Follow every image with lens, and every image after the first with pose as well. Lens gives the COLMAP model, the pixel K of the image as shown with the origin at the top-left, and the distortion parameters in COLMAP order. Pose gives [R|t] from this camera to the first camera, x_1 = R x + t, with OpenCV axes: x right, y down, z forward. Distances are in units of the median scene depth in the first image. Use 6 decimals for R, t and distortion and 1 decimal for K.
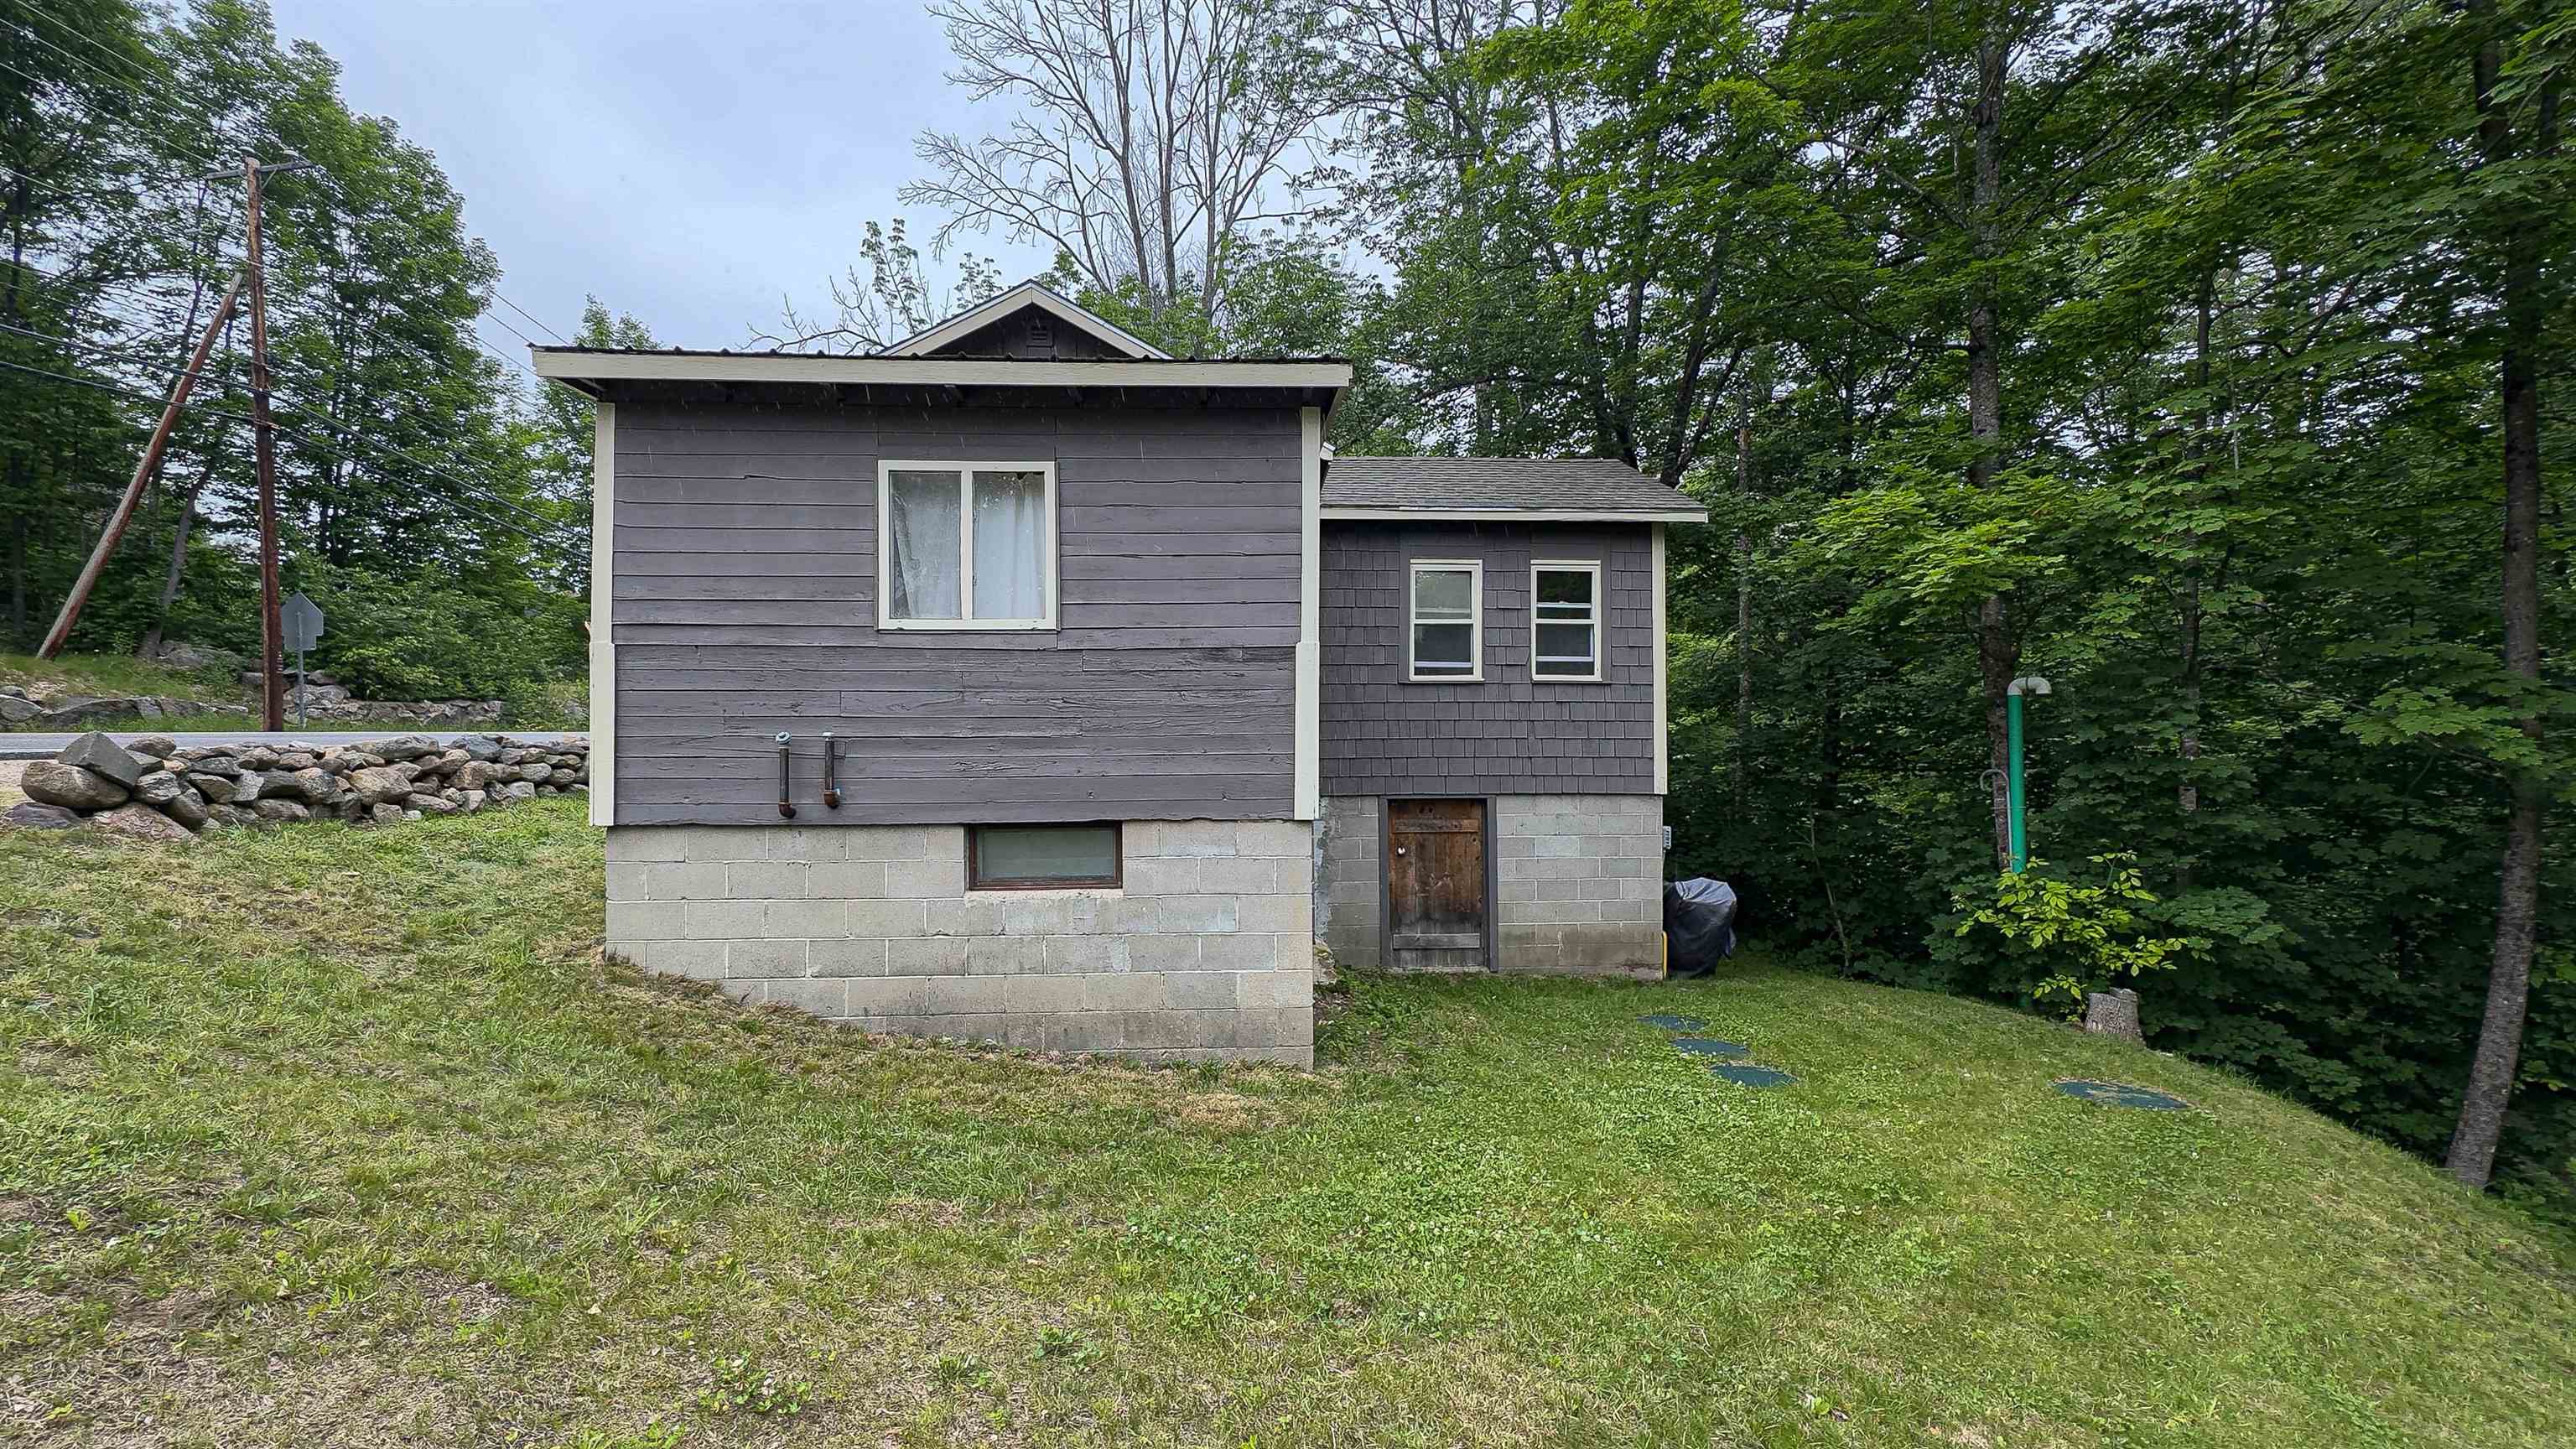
lens RADIAL K [[1061.8, 0, 1287.9], [0, 1061.8, 652.2], [0, 0, 1]] dist [-0.000441, -0.000396]
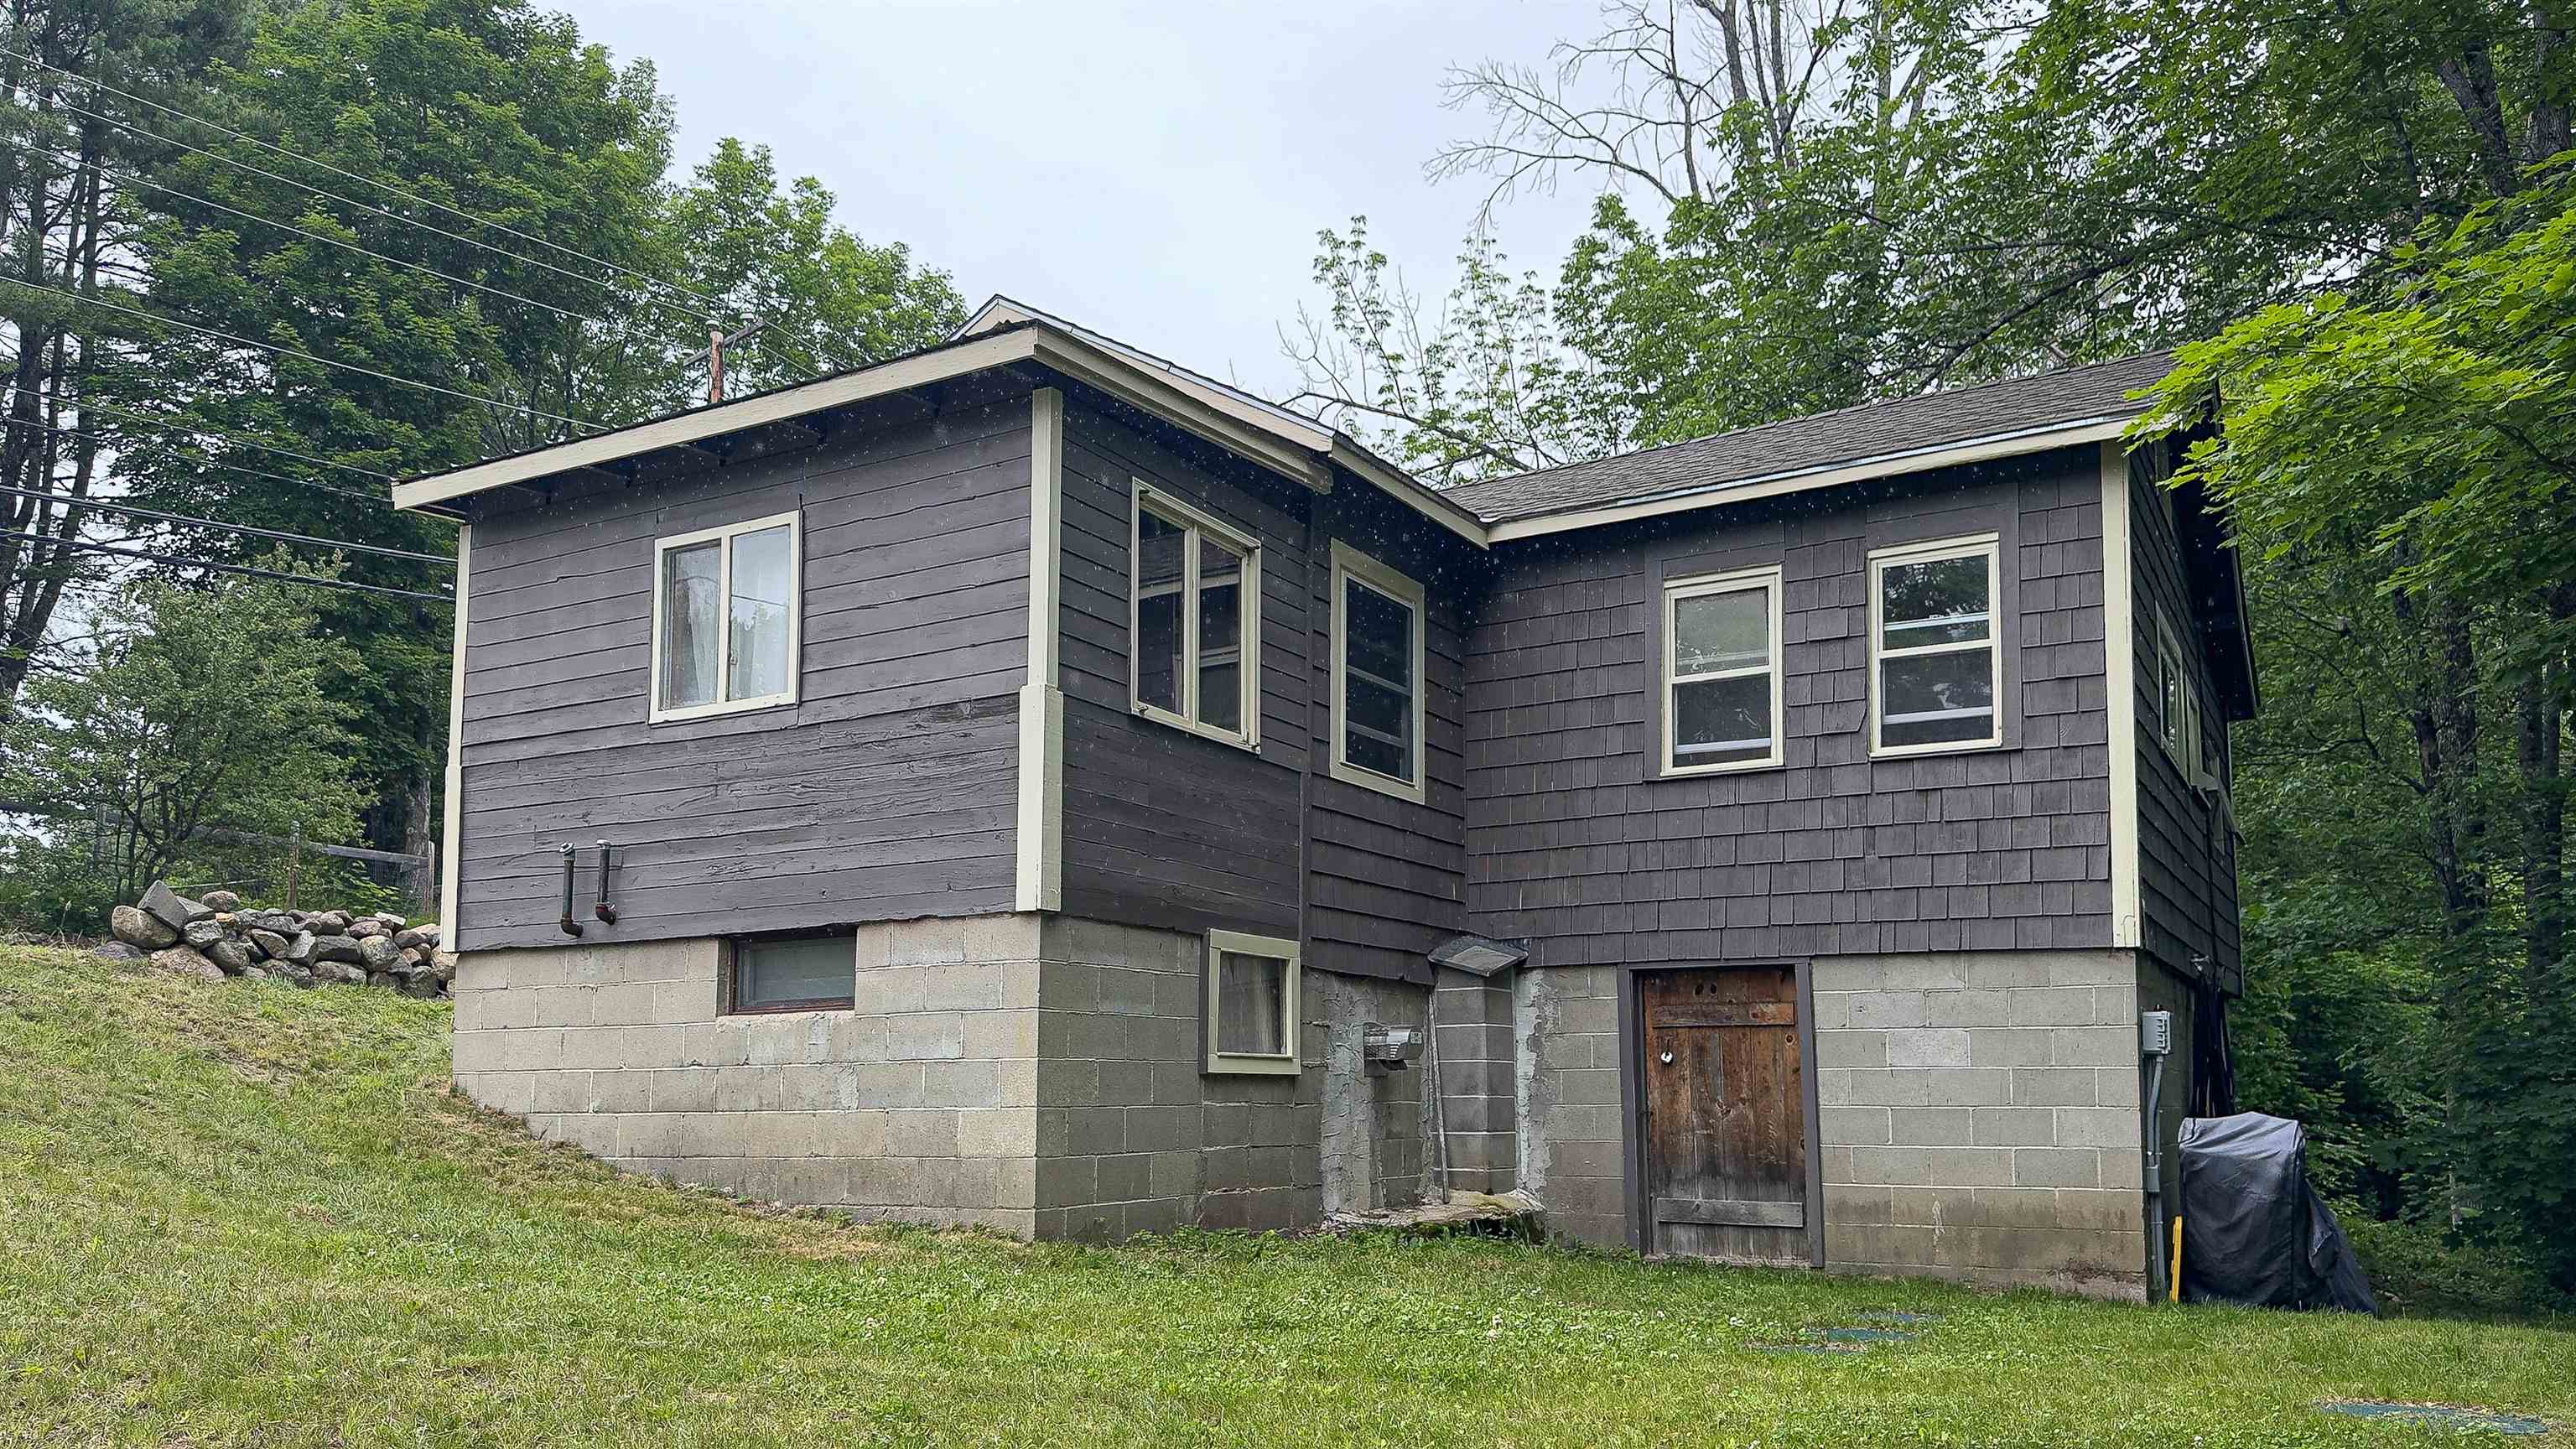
lens RADIAL K [[1861.9, 0, 1288.0], [0, 1861.9, 724.5], [0, 0, 1]] dist [0.144671, -0.258371]
pose [[0.835905, -0.104682, -0.538799, 0.533673], [0.055631, 0.992748, -0.106571, 0.103165], [0.546048, 0.059109, 0.835666, -0.023954]]
